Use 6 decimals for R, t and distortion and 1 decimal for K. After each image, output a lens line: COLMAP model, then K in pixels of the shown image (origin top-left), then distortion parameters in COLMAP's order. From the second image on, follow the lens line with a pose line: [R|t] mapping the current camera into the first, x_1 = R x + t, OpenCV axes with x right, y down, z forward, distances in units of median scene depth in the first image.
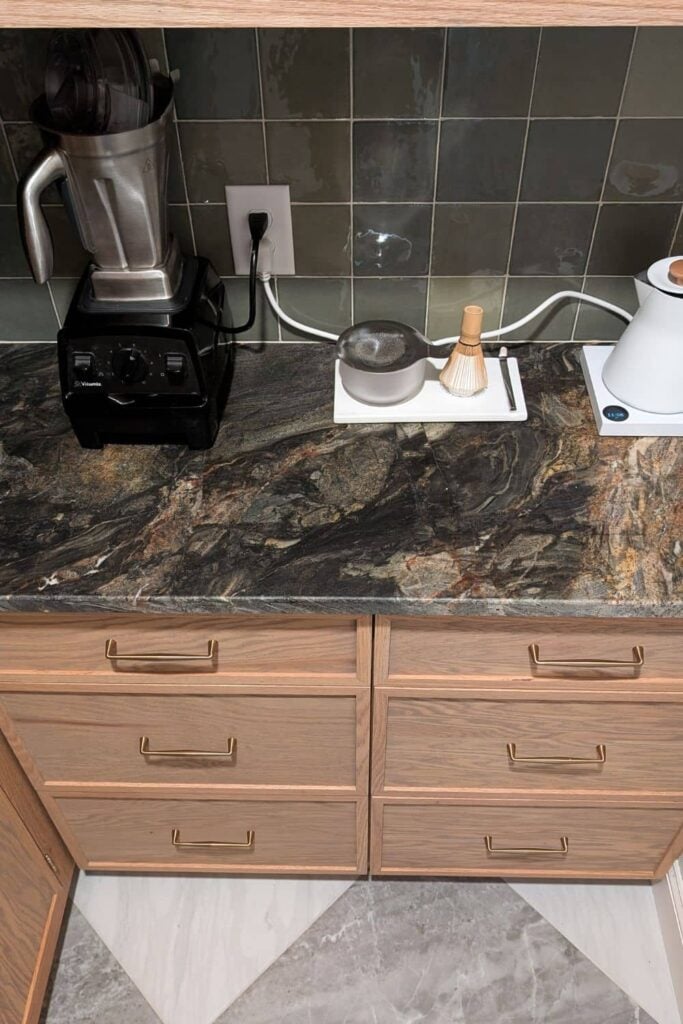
lens RADIAL K [[917.1, 0, 340.2], [0, 917.1, 566.4], [0, 0, 1]] dist [0.047071, -0.049010]
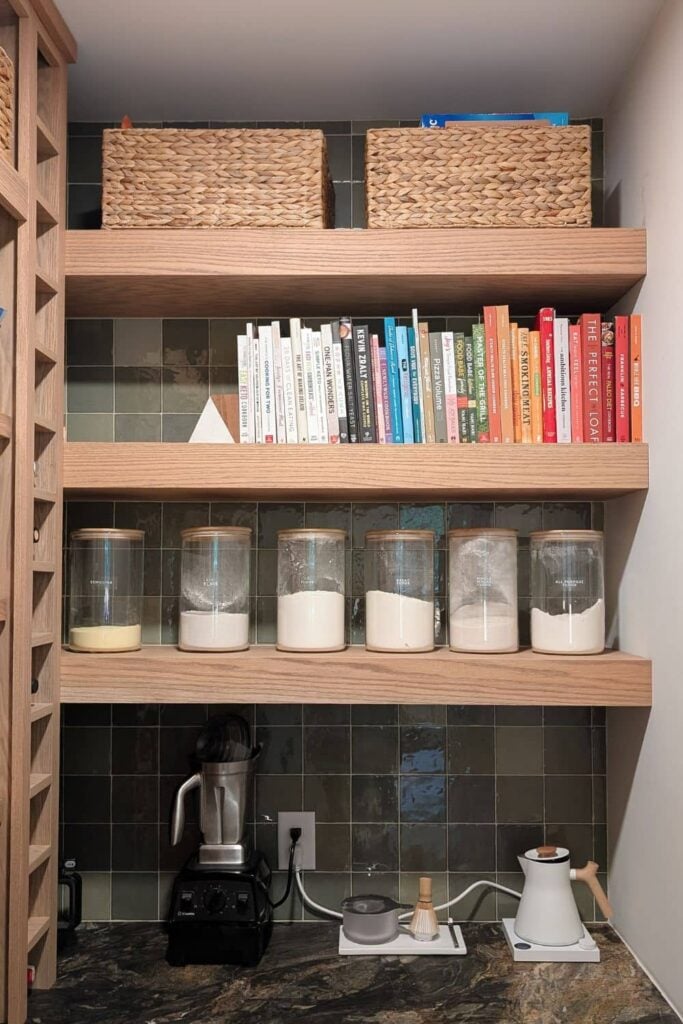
lens RADIAL K [[2784.2, 0, 339.7], [0, 2784.2, 520.4], [0, 0, 1]] dist [0.677349, 0.000000]
pose [[0.999929, 0.011573, 0.002917, -0.027739], [-0.005425, 0.658423, -0.752628, 2.931629], [-0.010630, 0.752559, 0.658439, -2.646880]]
